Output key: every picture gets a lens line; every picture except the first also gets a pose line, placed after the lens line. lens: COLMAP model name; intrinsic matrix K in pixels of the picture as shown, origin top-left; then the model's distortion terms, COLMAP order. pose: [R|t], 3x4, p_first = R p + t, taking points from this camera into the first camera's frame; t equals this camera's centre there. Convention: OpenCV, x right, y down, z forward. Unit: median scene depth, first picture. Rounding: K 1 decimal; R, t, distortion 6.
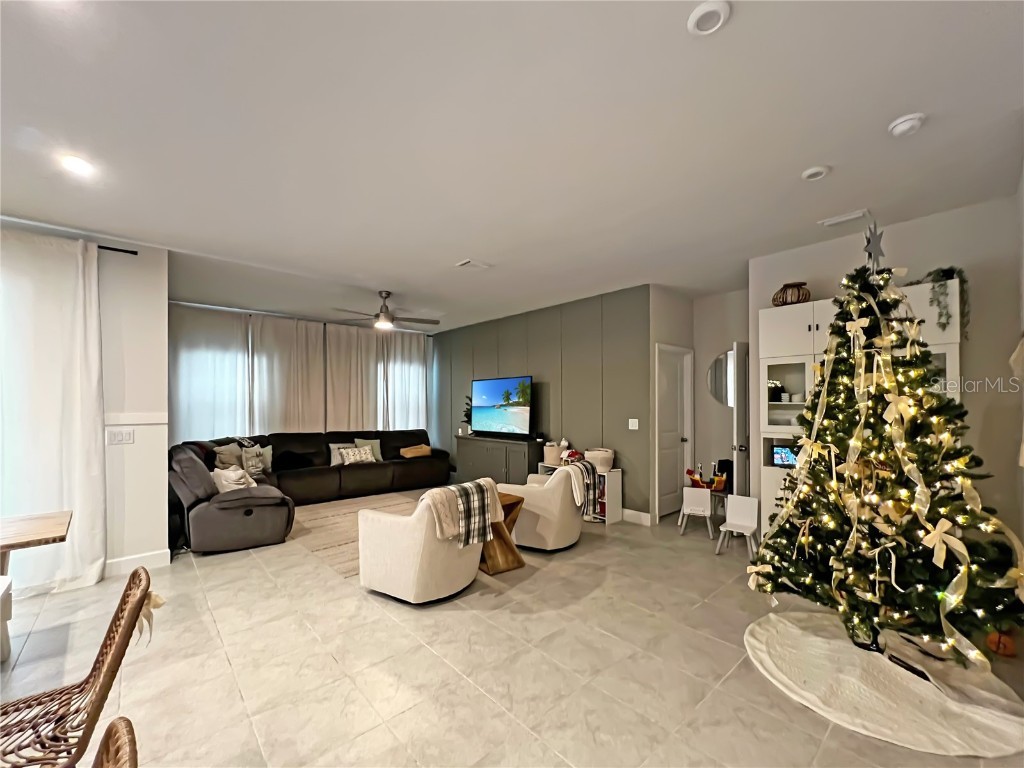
lens RADIAL K [[424.6, 0, 511.8], [0, 424.6, 406.5], [0, 0, 1]] dist [-0.008247, 0.000502]
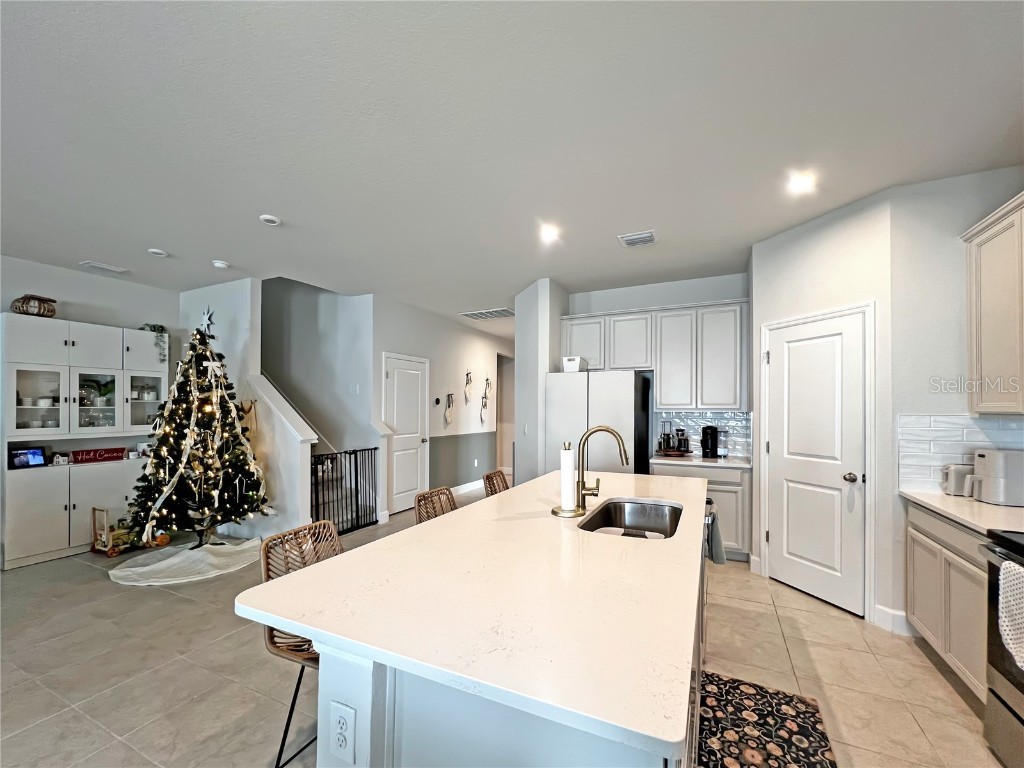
lens RADIAL K [[424.6, 0, 512.1], [0, 424.6, 406.6], [0, 0, 1]] dist [-0.008247, 0.000502]
pose [[-0.376014, 0.011524, 0.926542, -0.840002], [0.007066, 0.999929, -0.009569, 0.009853], [-0.926587, 0.002949, -0.376069, 0.296706]]
